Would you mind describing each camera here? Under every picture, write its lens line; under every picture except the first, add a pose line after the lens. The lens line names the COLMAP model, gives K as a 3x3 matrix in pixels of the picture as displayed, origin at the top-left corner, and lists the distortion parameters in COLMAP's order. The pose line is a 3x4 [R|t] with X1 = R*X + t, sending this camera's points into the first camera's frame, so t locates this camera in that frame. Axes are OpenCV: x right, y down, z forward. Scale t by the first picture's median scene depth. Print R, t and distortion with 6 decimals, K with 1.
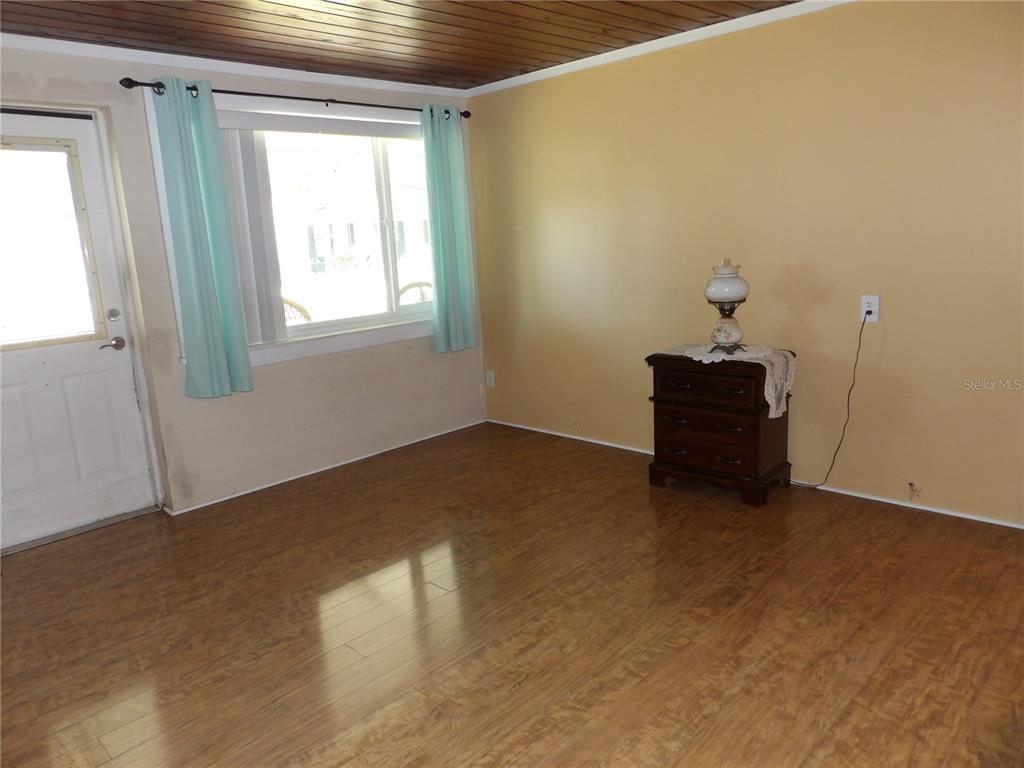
lens RADIAL K [[737.4, 0, 499.9], [0, 737.4, 382.2], [0, 0, 1]] dist [-0.026264, 0.037824]
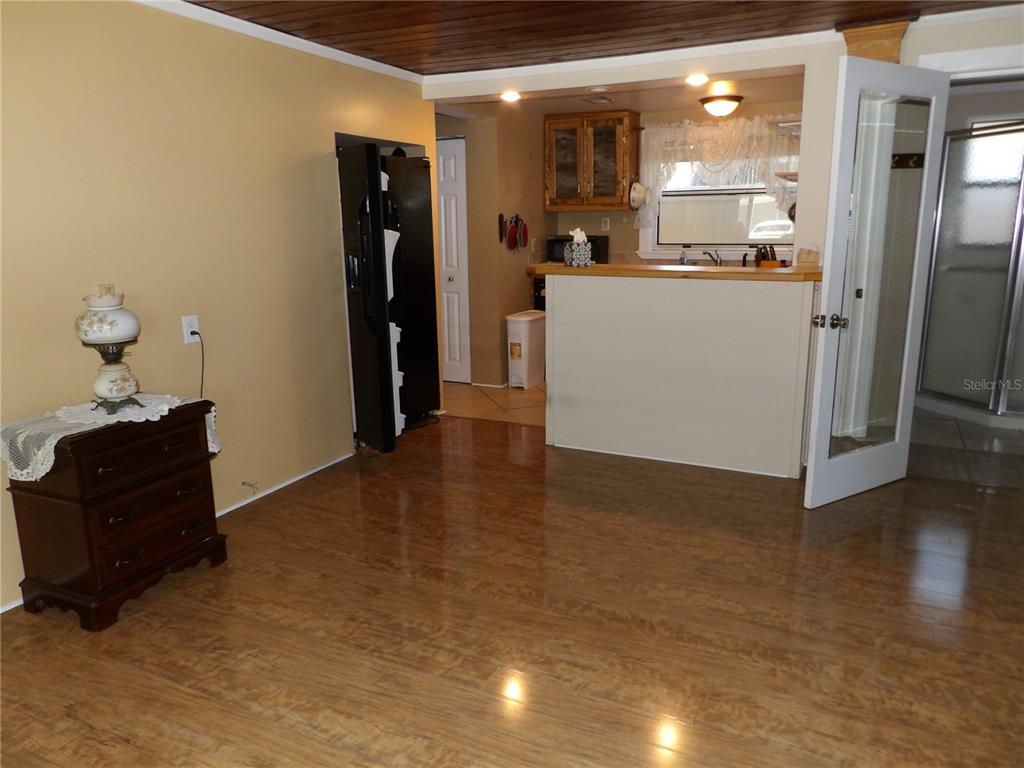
lens RADIAL K [[737.4, 0, 494.0], [0, 737.4, 389.2], [0, 0, 1]] dist [-0.026264, 0.037824]
pose [[-0.311281, -0.151419, 0.938177, -0.625636], [0.214726, 0.950487, 0.224651, -0.177895], [-0.925741, 0.271380, -0.263355, 1.019250]]
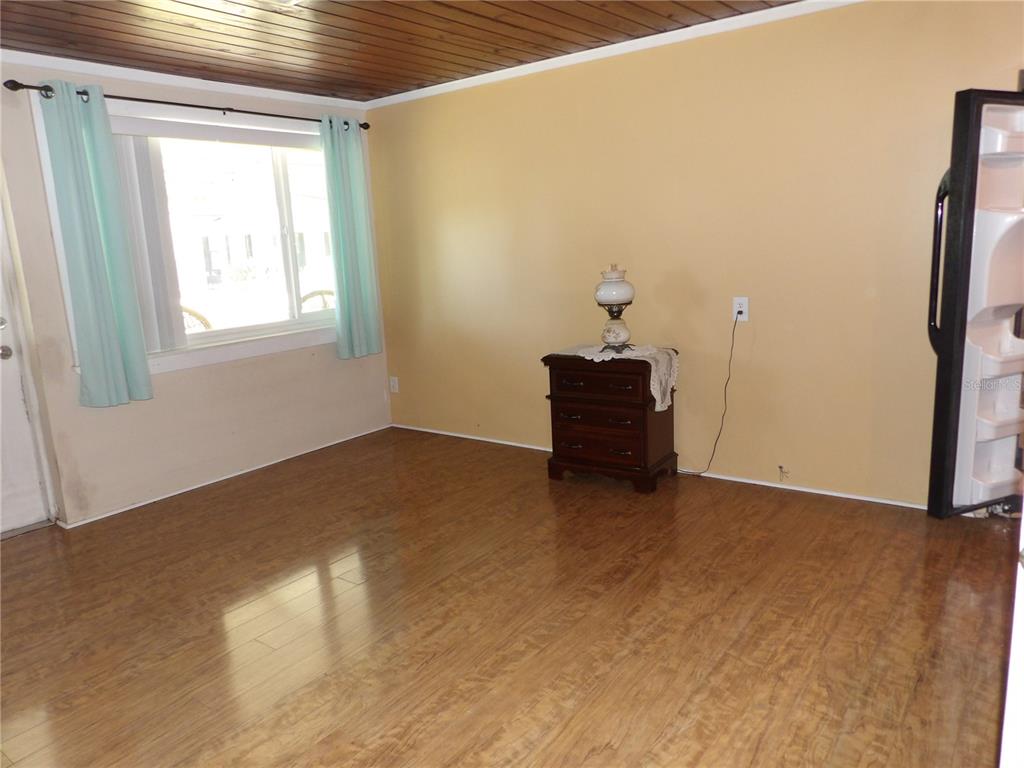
lens RADIAL K [[737.4, 0, 501.1], [0, 737.4, 381.2], [0, 0, 1]] dist [-0.026264, 0.037824]
pose [[0.991458, -0.021717, 0.128602, 0.003959], [0.024134, 0.999560, -0.017261, 0.020797], [-0.128170, 0.020217, 0.991546, -0.051077]]
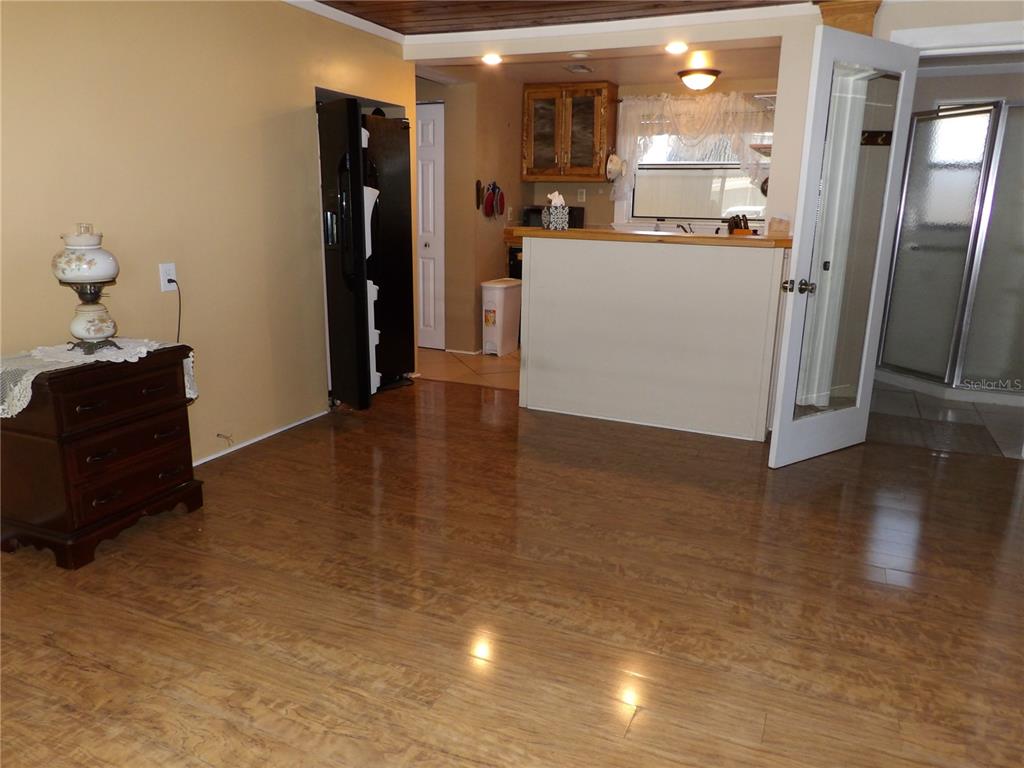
lens RADIAL K [[737.4, 0, 495.6], [0, 737.4, 387.8], [0, 0, 1]] dist [-0.026264, 0.037824]
pose [[-0.348709, -0.180349, 0.919715, -0.644618], [0.184273, 0.948964, 0.255951, -0.146735], [-0.918937, 0.258731, -0.297678, 1.045261]]
